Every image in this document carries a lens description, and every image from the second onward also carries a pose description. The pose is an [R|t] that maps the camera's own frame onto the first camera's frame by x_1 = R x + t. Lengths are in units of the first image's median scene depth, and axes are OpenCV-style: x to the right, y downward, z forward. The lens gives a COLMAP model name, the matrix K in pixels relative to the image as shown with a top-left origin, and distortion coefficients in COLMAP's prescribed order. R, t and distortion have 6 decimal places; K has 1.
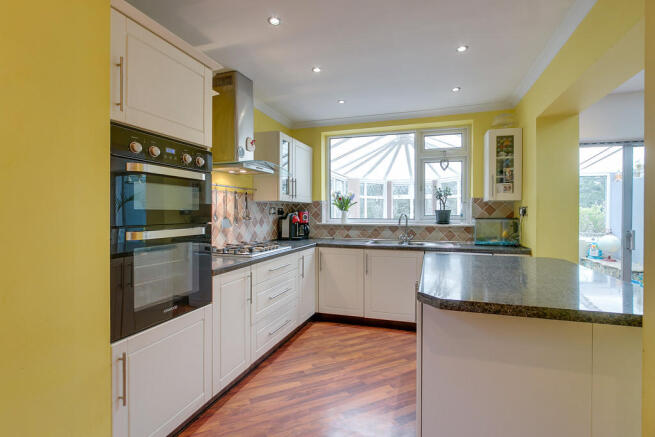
lens RADIAL K [[304.2, 0, 330.8], [0, 304.2, 213.6], [0, 0, 1]] dist [-0.018899, -0.000338]
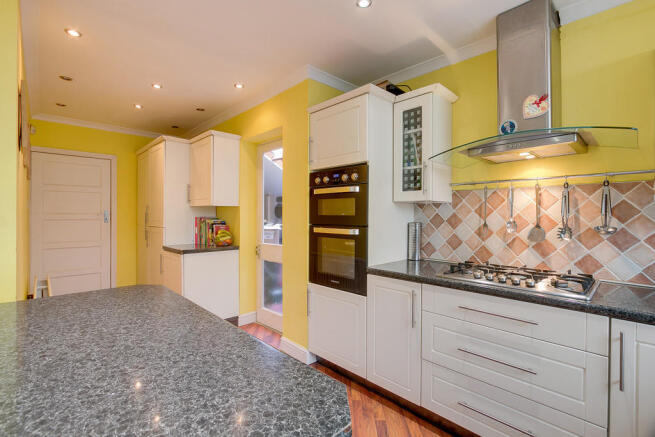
lens RADIAL K [[304.2, 0, 330.7], [0, 304.2, 215.9], [0, 0, 1]] dist [-0.018899, -0.000338]
pose [[-0.460800, -0.001353, -0.887503, 0.354338], [-0.010744, 0.999934, 0.004054, -0.006791], [0.887439, 0.011403, -0.460785, 0.723003]]
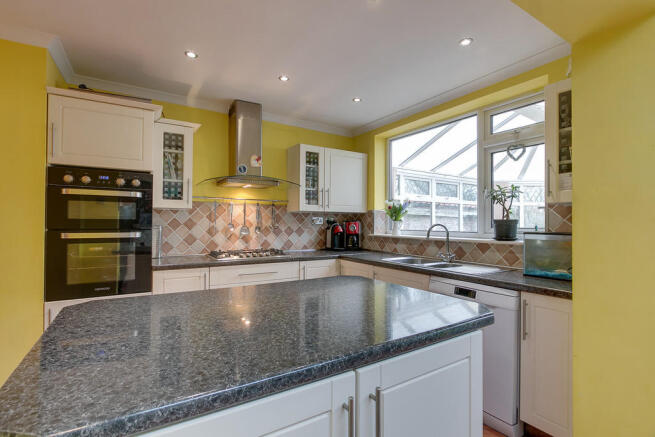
lens RADIAL K [[304.2, 0, 338.5], [0, 304.2, 222.4], [0, 0, 1]] dist [-0.018899, -0.000338]
pose [[0.782186, 0.002201, -0.623041, 0.527319], [-0.008007, 0.999947, -0.006520, 0.001623], [0.622994, 0.010089, 0.782162, 0.252214]]
